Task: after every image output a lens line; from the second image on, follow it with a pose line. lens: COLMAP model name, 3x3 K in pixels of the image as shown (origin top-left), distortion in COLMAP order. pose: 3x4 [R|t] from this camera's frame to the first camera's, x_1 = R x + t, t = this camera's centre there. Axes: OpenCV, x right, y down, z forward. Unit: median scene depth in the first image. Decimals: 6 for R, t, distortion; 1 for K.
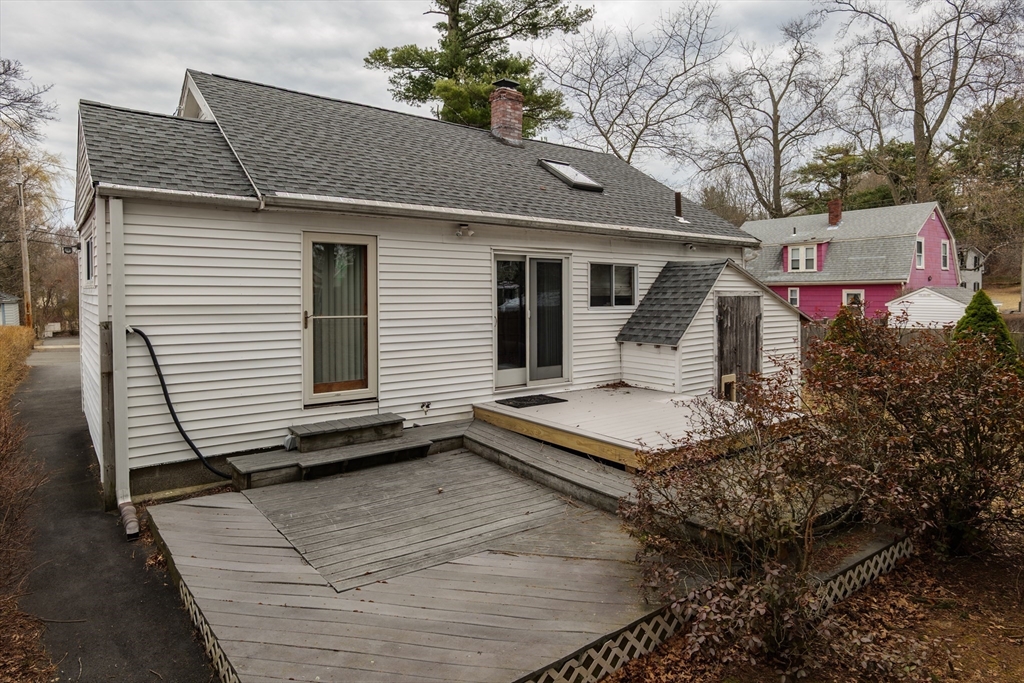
lens RADIAL K [[610.4, 0, 520.2], [0, 610.4, 307.9], [0, 0, 1]] dist [0.007010, 0.002722]
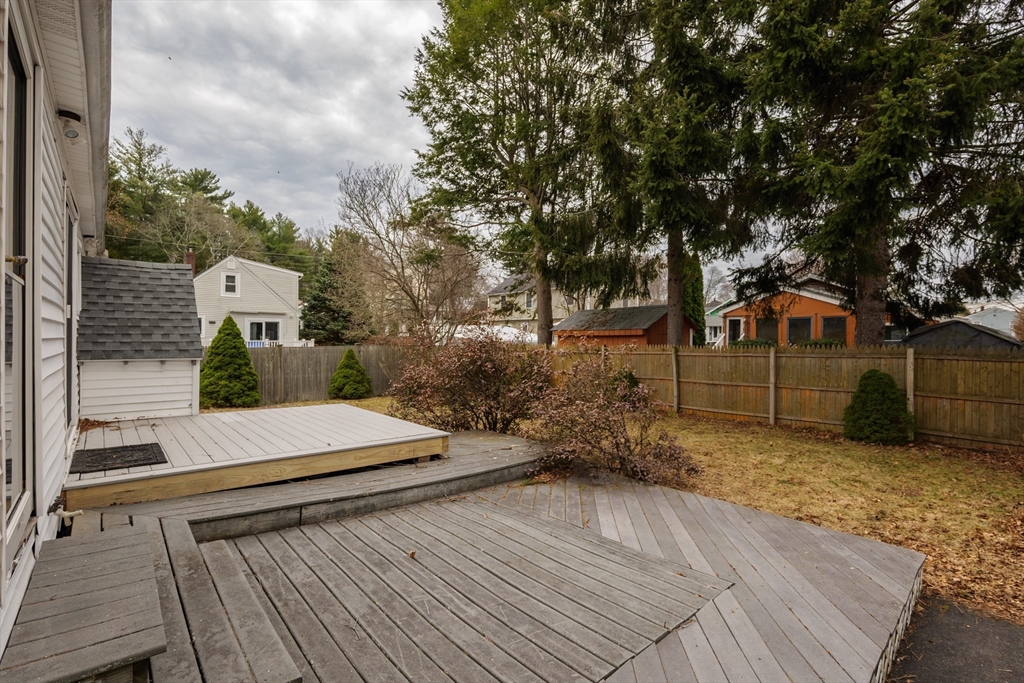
lens RADIAL K [[476.9, 0, 513.4], [0, 476.9, 341.1], [0, 0, 1]] dist [0.000770, 0.000068]
pose [[-0.057383, -0.002328, 0.998349, -0.410679], [0.012191, 0.999921, 0.003032, 0.038536], [-0.998278, 0.012345, -0.057351, 0.565843]]
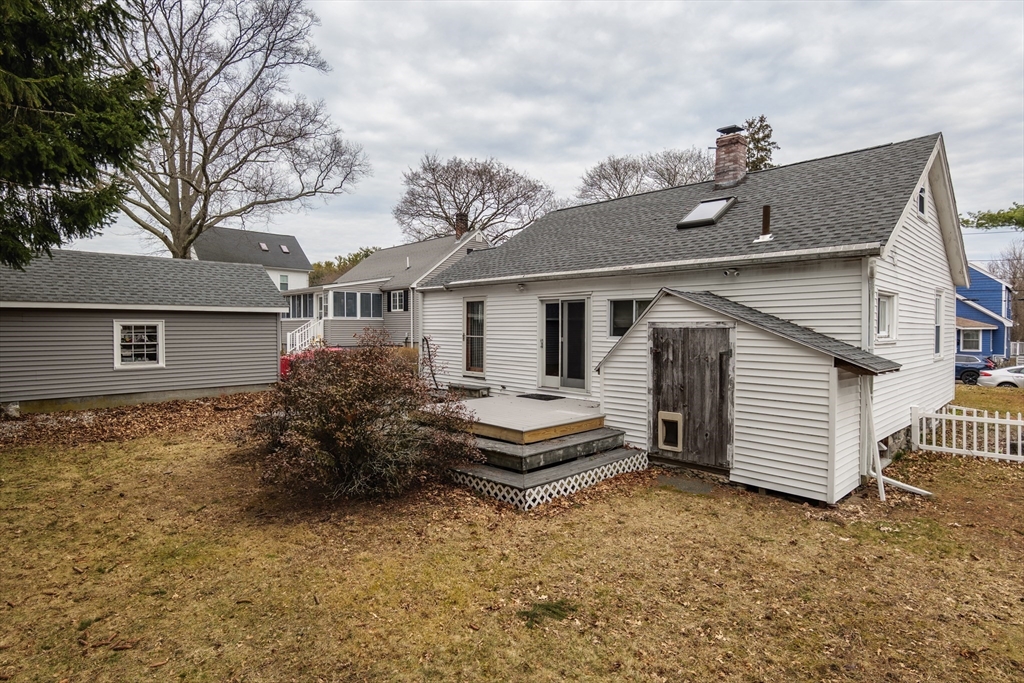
lens RADIAL K [[531.6, 0, 511.0], [0, 531.6, 338.0], [0, 0, 1]] dist [0.001182, 0.000041]
pose [[0.117700, 0.020938, -0.992828, 1.171477], [-0.027490, 0.999463, 0.017819, -0.011943], [0.992669, 0.025196, 0.118213, 0.694596]]
